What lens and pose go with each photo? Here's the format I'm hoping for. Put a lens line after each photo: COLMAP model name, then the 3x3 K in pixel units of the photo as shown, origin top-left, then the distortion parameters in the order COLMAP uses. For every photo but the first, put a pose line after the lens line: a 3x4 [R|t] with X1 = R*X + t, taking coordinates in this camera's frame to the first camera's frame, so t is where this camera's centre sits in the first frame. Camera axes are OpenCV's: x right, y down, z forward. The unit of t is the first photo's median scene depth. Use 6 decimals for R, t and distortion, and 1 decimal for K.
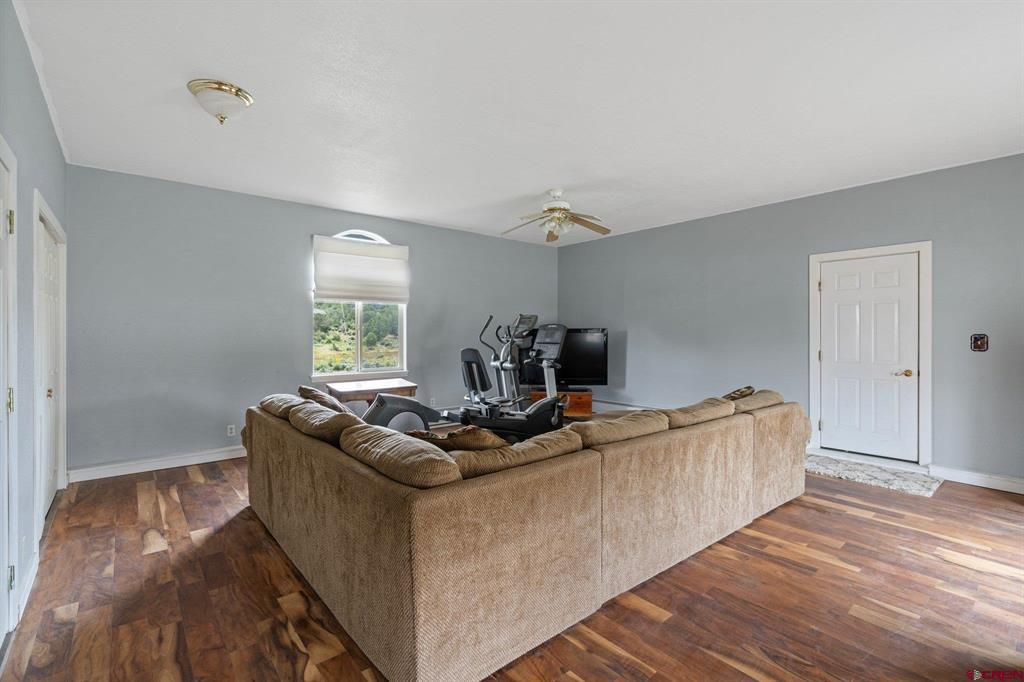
lens RADIAL K [[464.9, 0, 512.0], [0, 464.9, 341.0], [0, 0, 1]] dist [-0.004925, 0.000039]
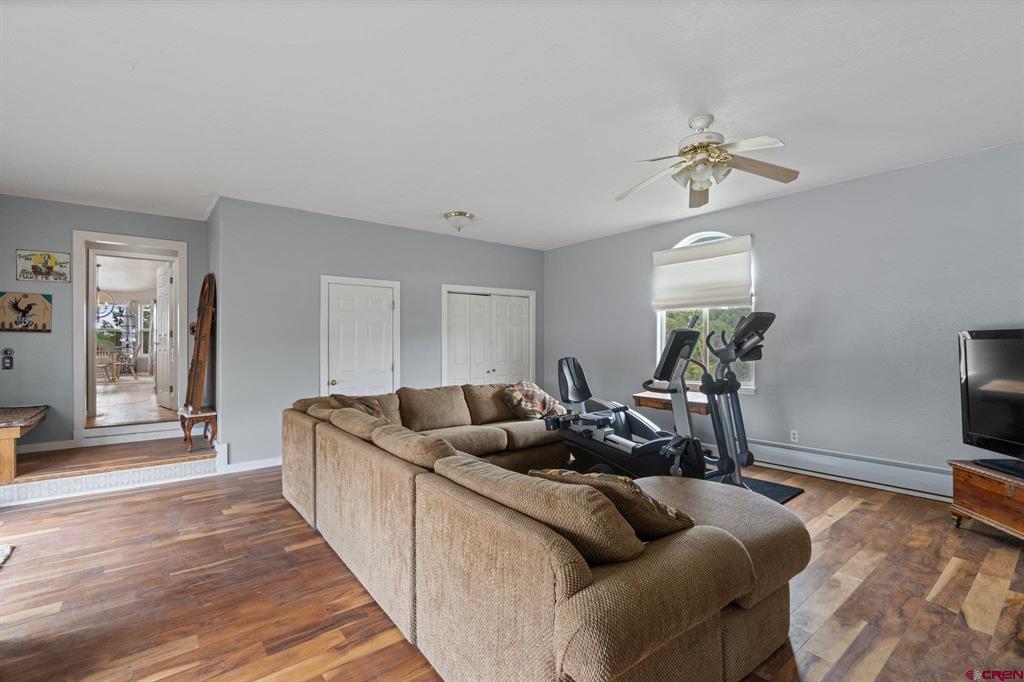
lens RADIAL K [[464.9, 0, 512.0], [0, 464.9, 341.0], [0, 0, 1]] dist [-0.004925, 0.000039]
pose [[-0.034887, 0.001633, -0.999390, 1.417119], [-0.007916, 0.999967, 0.001910, -0.033454], [0.999360, 0.007978, -0.034873, 1.430246]]
